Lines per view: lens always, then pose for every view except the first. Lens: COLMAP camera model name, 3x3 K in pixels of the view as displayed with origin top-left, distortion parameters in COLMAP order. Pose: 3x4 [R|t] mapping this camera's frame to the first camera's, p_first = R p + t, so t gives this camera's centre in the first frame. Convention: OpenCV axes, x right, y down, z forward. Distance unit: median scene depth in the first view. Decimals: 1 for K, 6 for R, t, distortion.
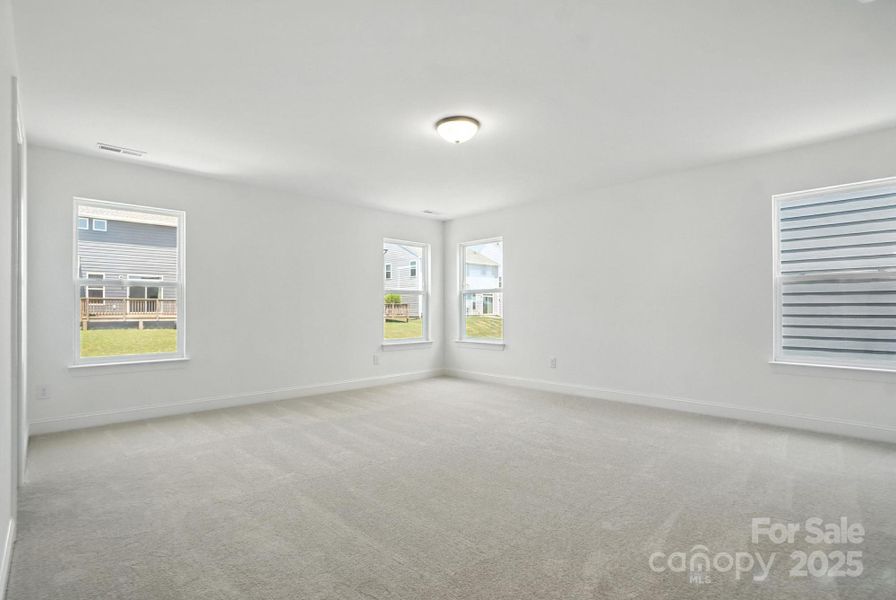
lens RADIAL K [[424.2, 0, 448.0], [0, 424.2, 300.0], [0, 0, 1]] dist [-0.000164, -0.000020]
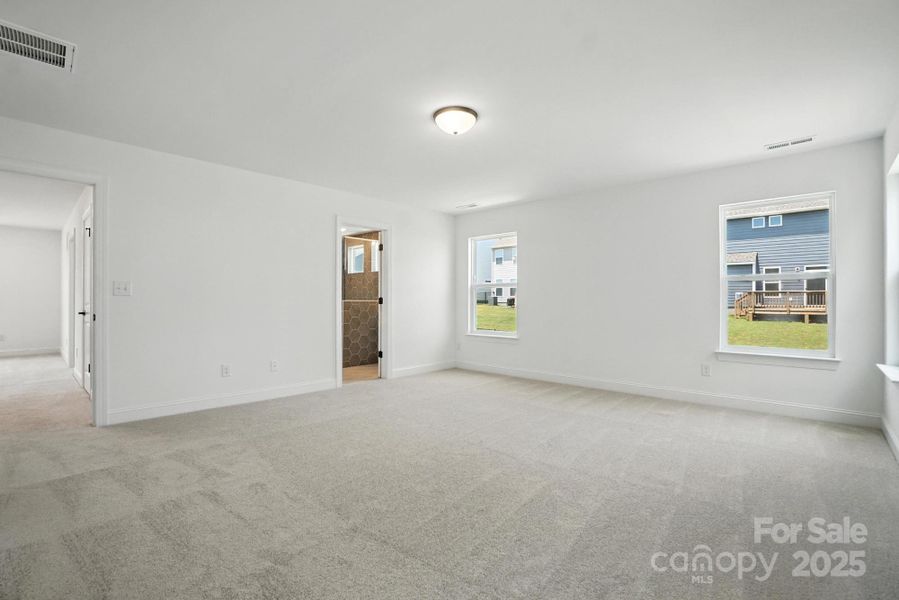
lens RADIAL K [[435.3, 0, 449.5], [0, 435.3, 300.0], [0, 0, 1]] dist [-0.055505, -0.000120]
pose [[0.046387, 0.000311, -0.998924, 0.174739], [0.017569, 0.999845, 0.001127, 0.002093], [0.998769, -0.017602, 0.046374, 0.157098]]
